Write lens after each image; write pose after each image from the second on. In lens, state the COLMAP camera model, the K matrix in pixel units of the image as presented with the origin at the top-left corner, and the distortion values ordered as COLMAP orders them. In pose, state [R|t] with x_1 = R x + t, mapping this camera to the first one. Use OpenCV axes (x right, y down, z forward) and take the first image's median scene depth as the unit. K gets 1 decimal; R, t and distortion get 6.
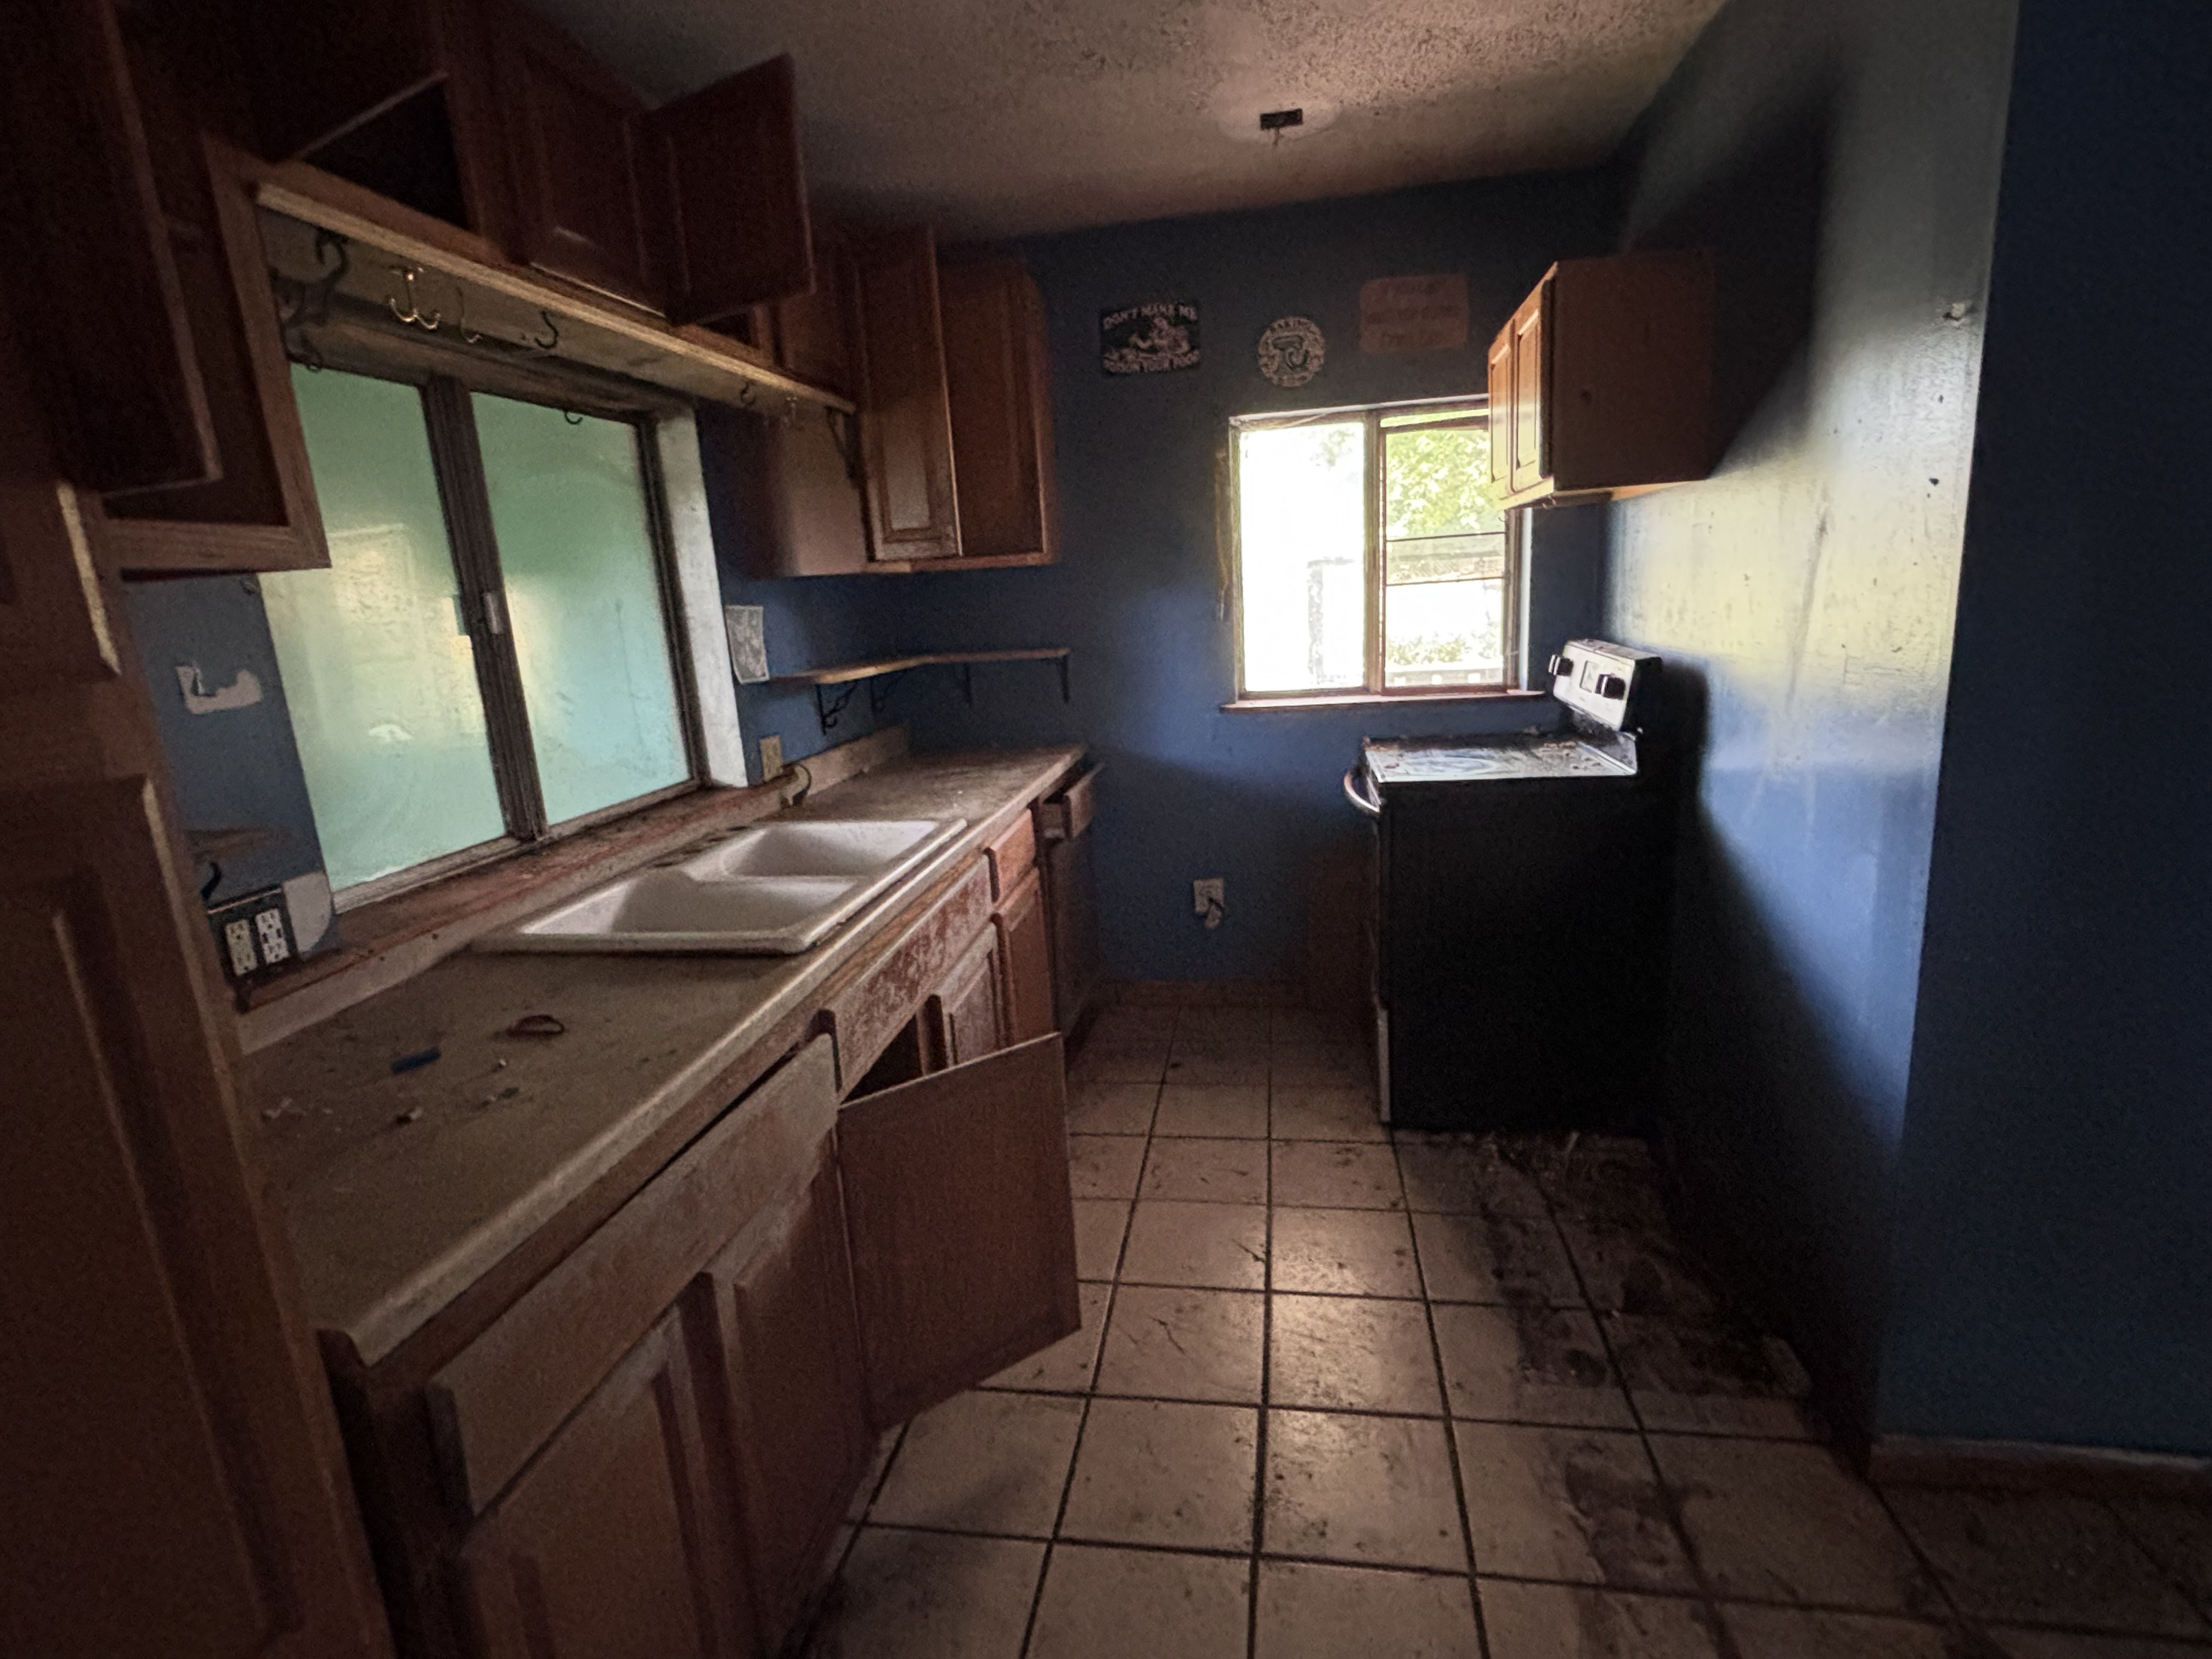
lens RADIAL K [[1083.5, 0, 1106.0], [0, 1083.5, 829.5], [0, 0, 1]] dist [0.007922, -0.015111]
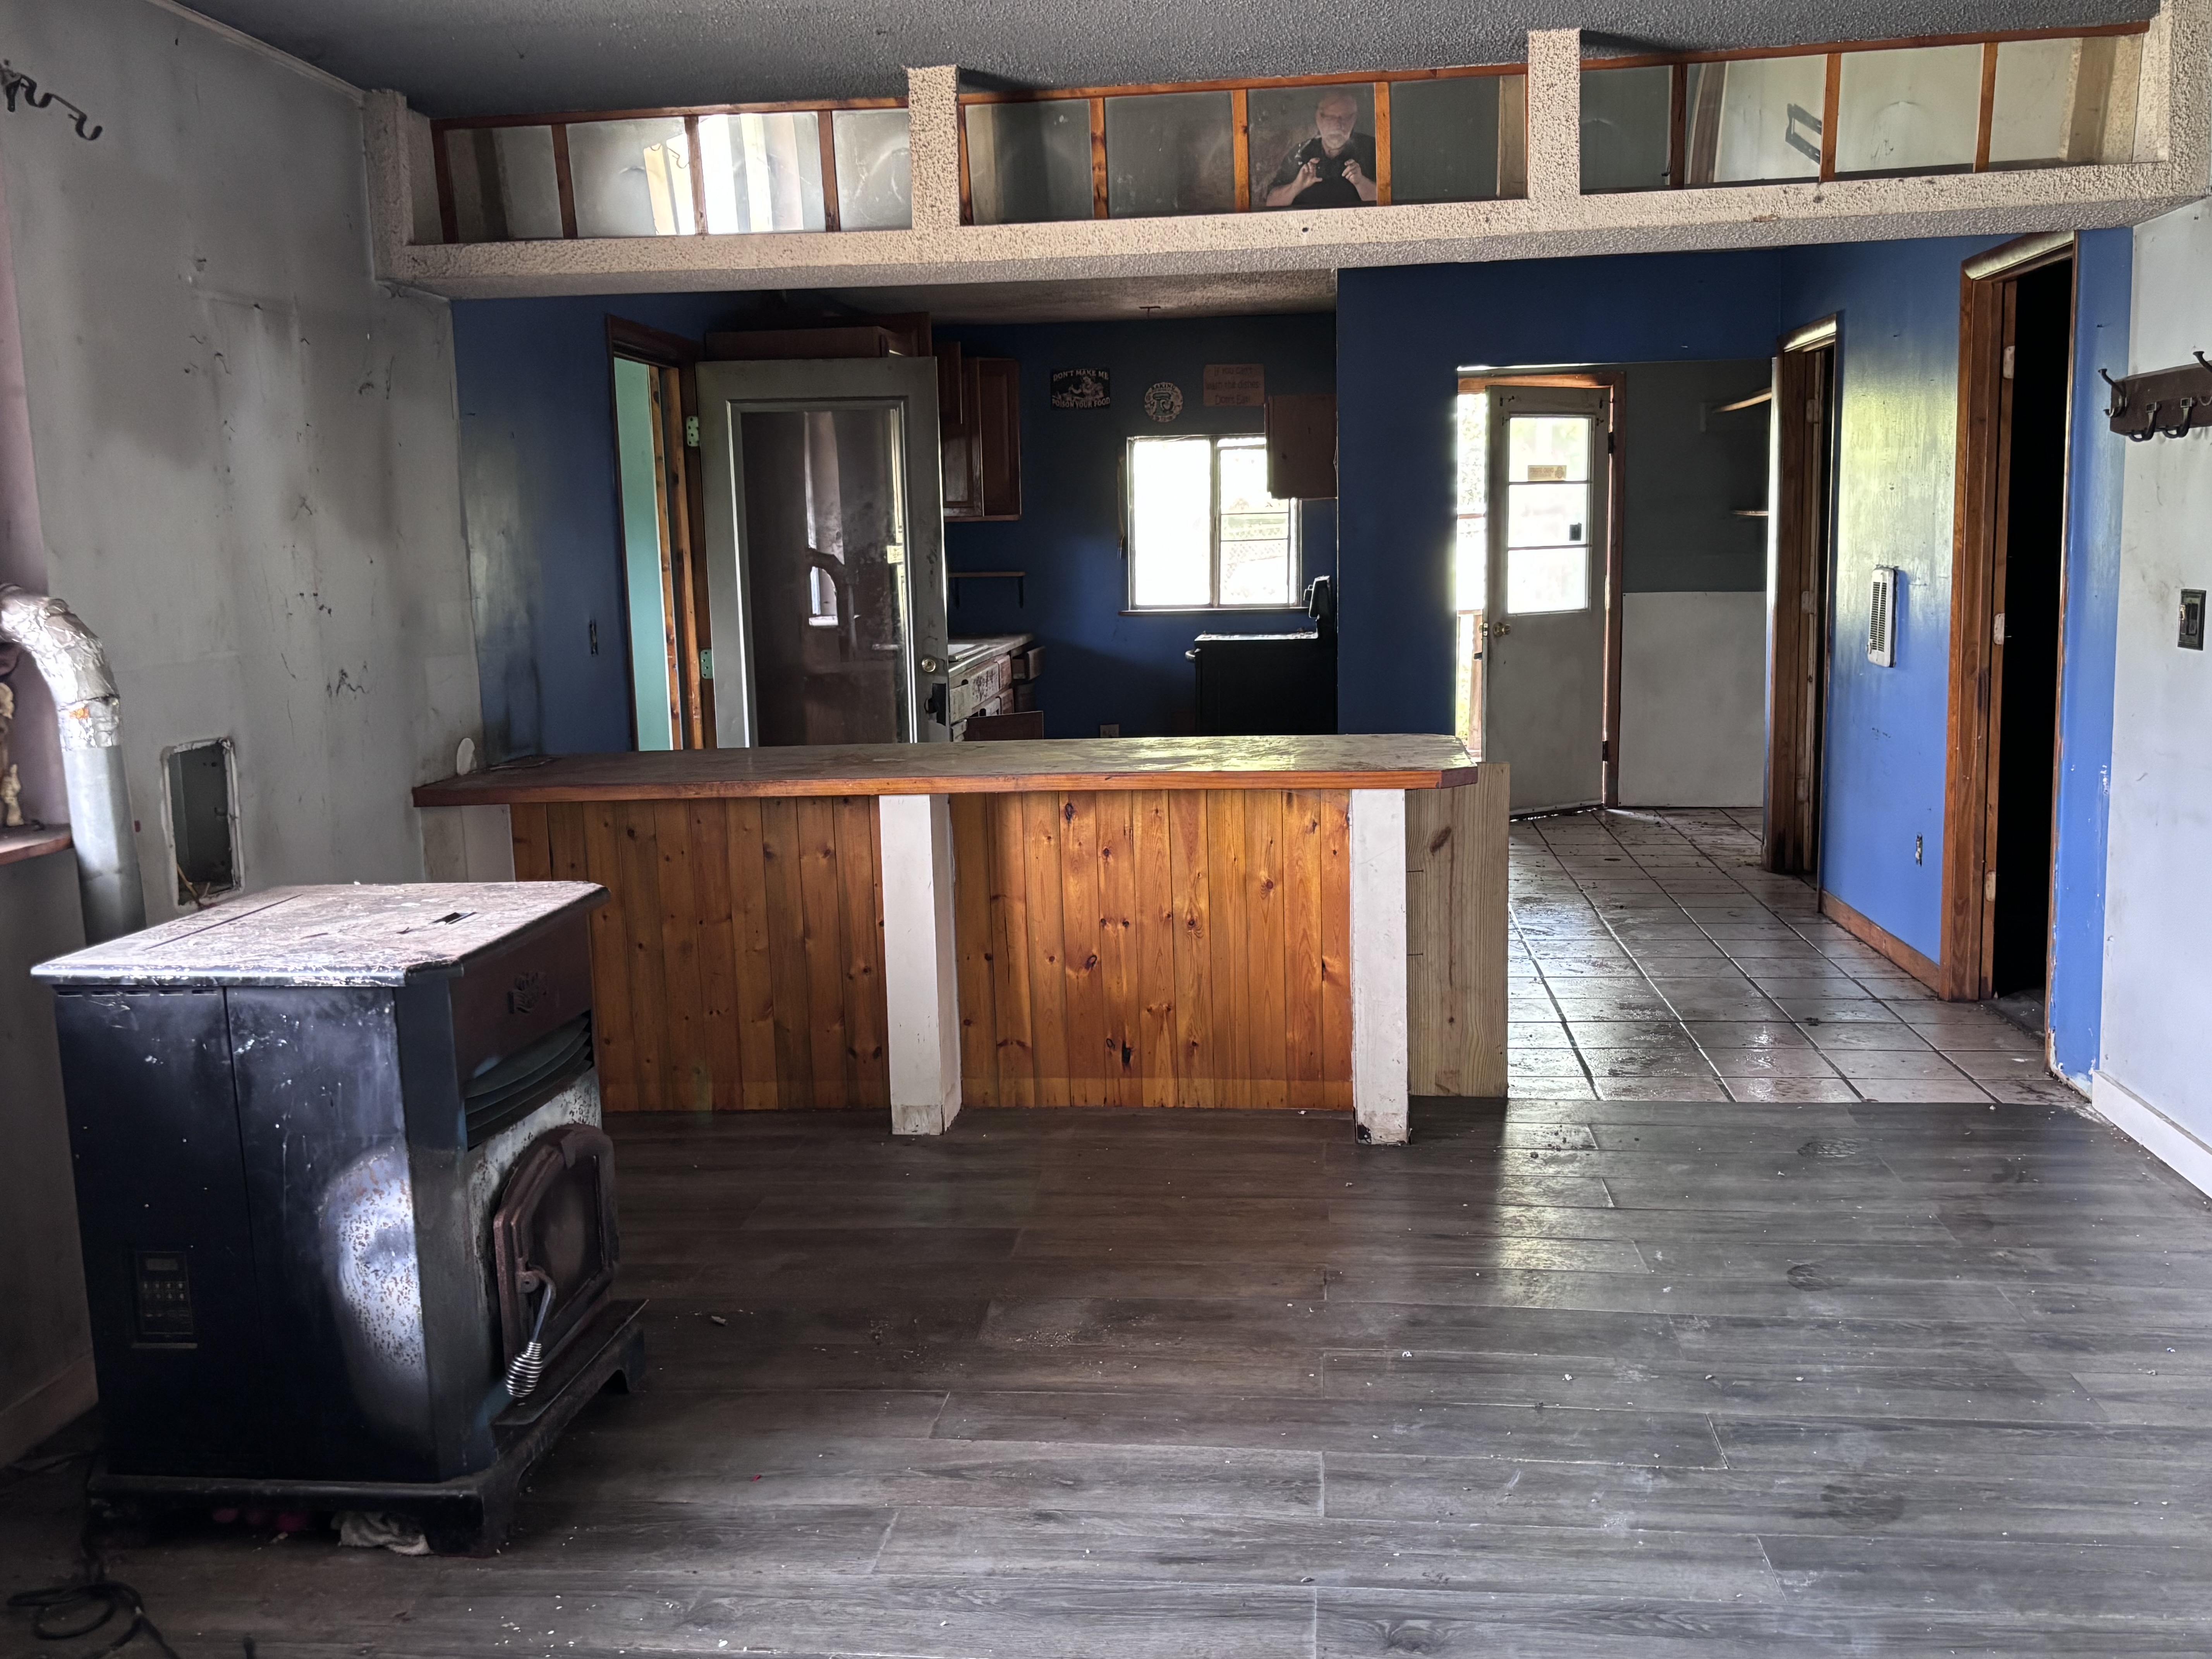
lens RADIAL K [[2087.1, 0, 1106.0], [0, 2087.1, 829.5], [0, 0, 1]] dist [0.136944, 0.001397]
pose [[0.996966, 0.027918, 0.072664, -0.174565], [-0.020971, 0.995288, -0.094671, 0.674047], [-0.074965, 0.092860, 0.992853, -2.750152]]
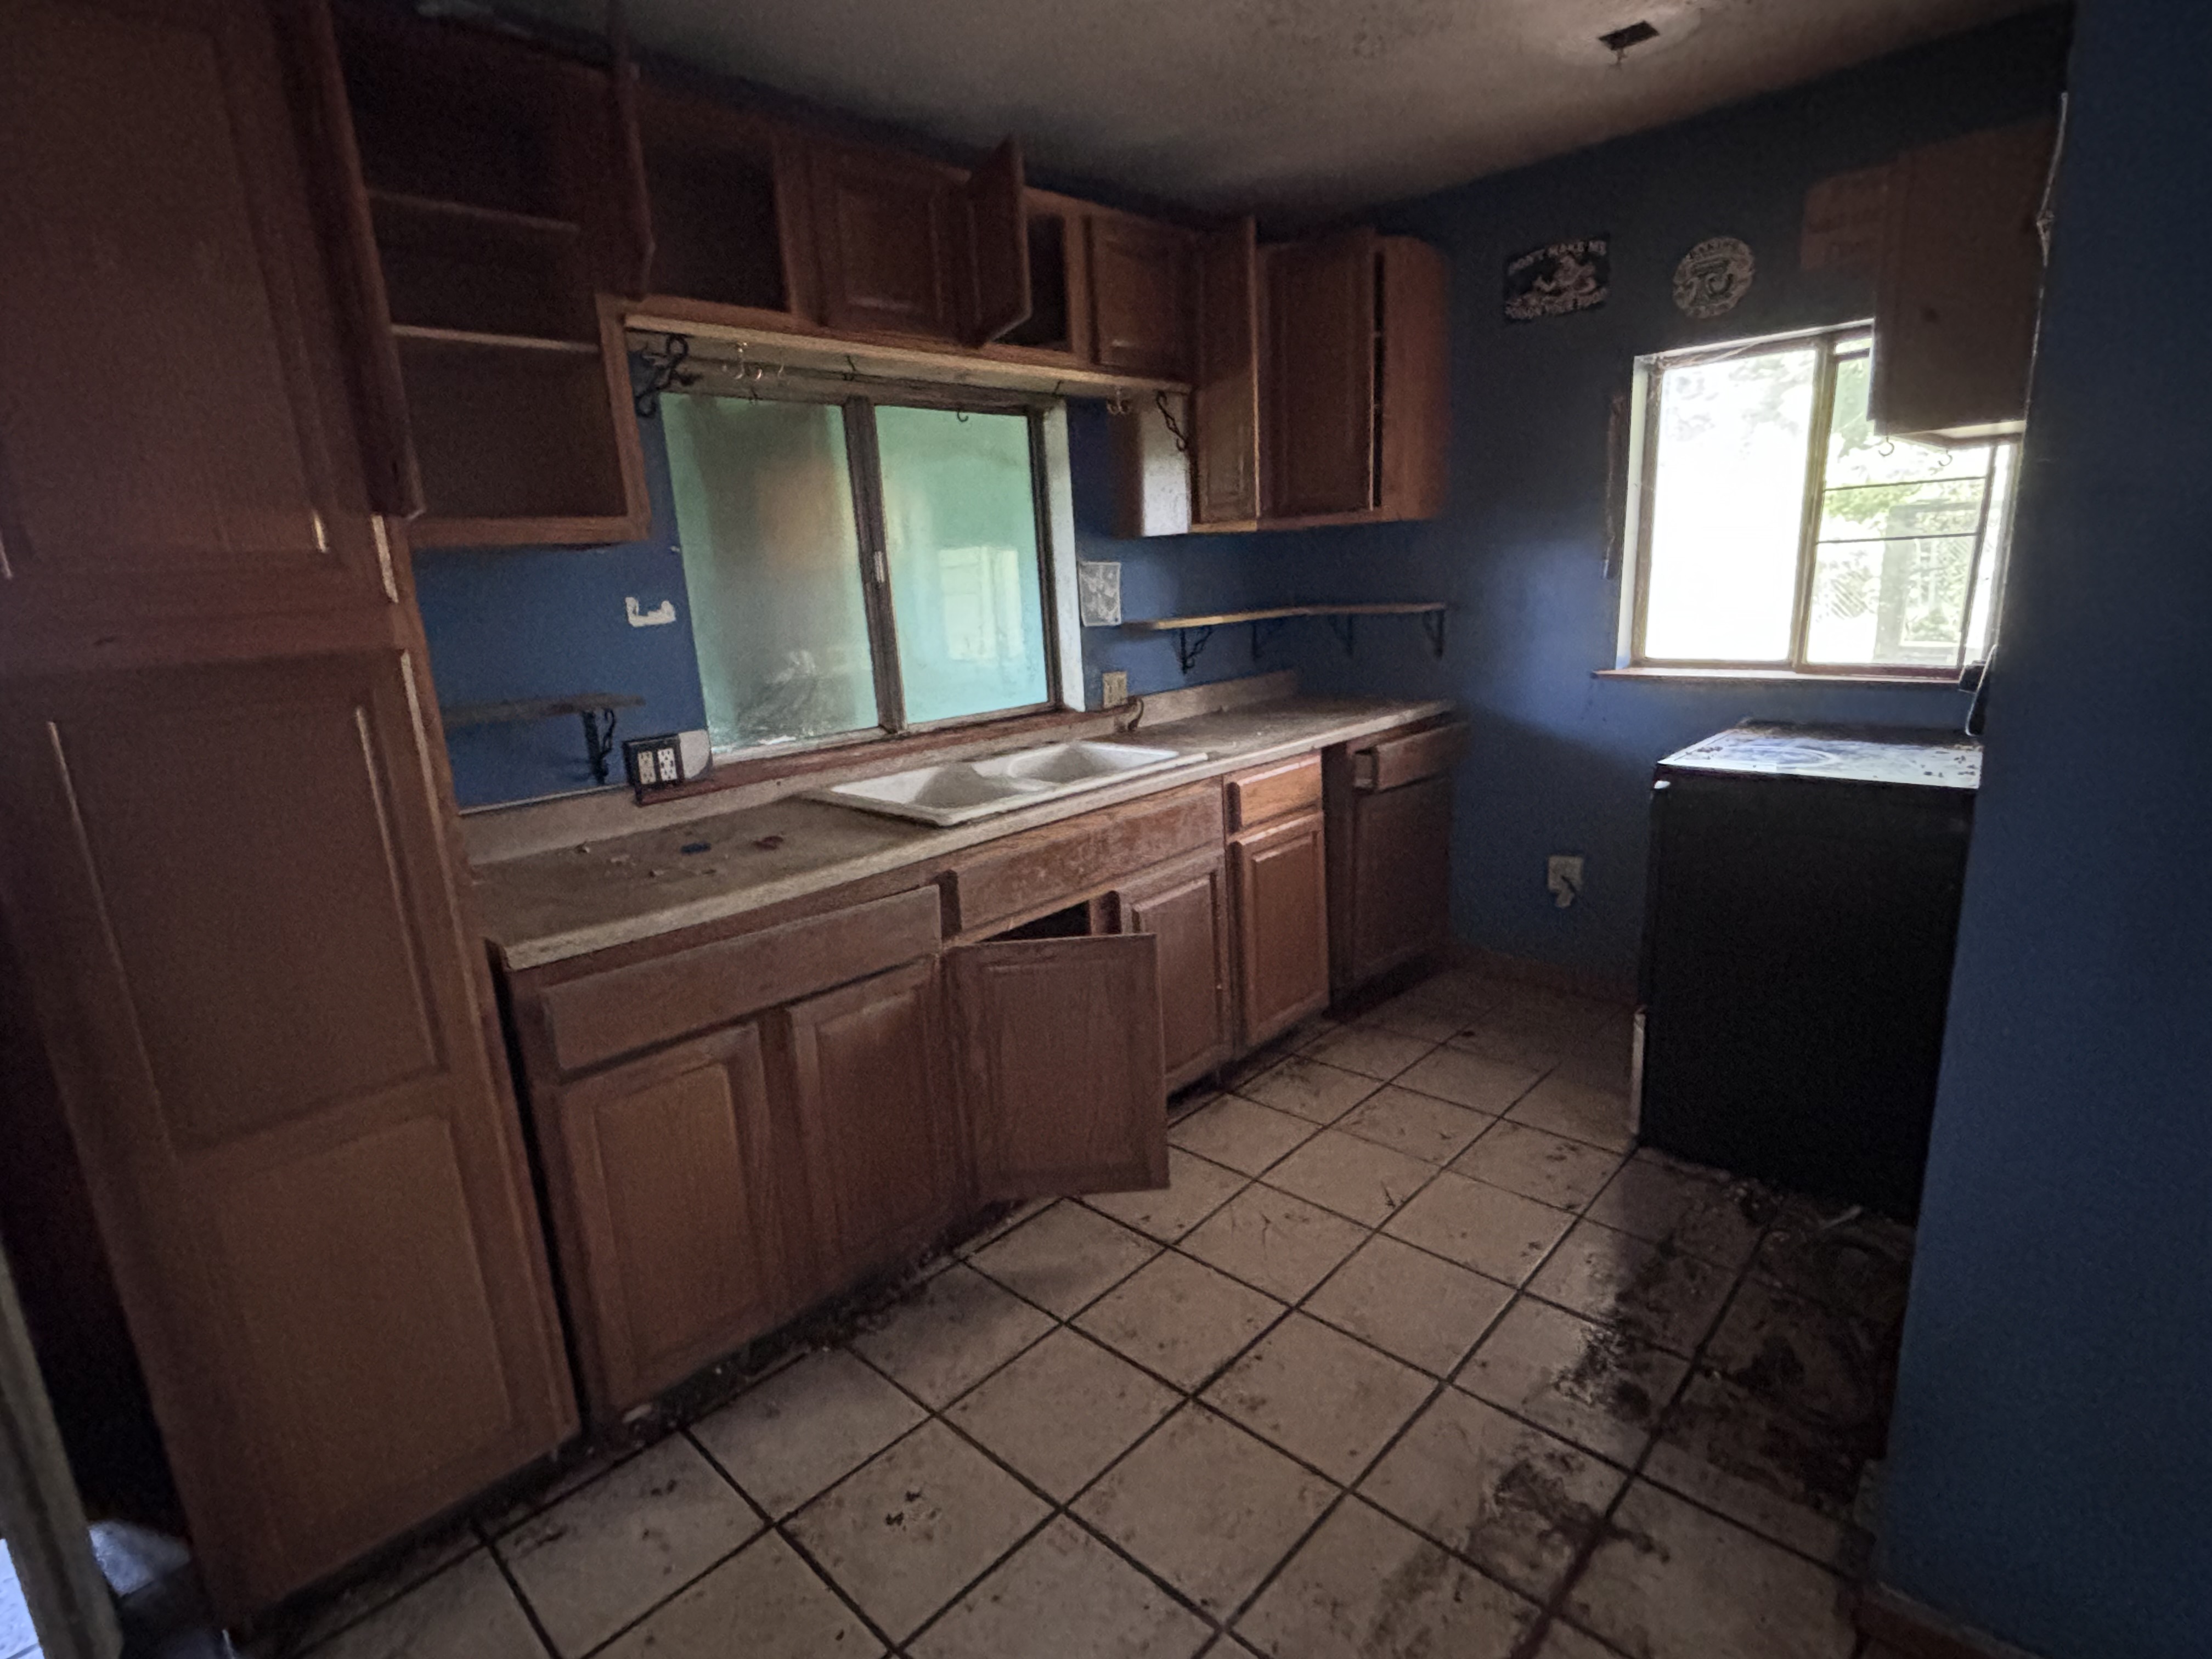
lens RADIAL K [[1083.5, 0, 1106.0], [0, 1083.5, 829.5], [0, 0, 1]] dist [0.007922, -0.015111]
pose [[0.834322, 0.143352, -0.532313, 0.370312], [-0.118584, 0.989663, 0.080653, -0.008795], [0.538372, -0.004167, 0.842697, -0.017361]]
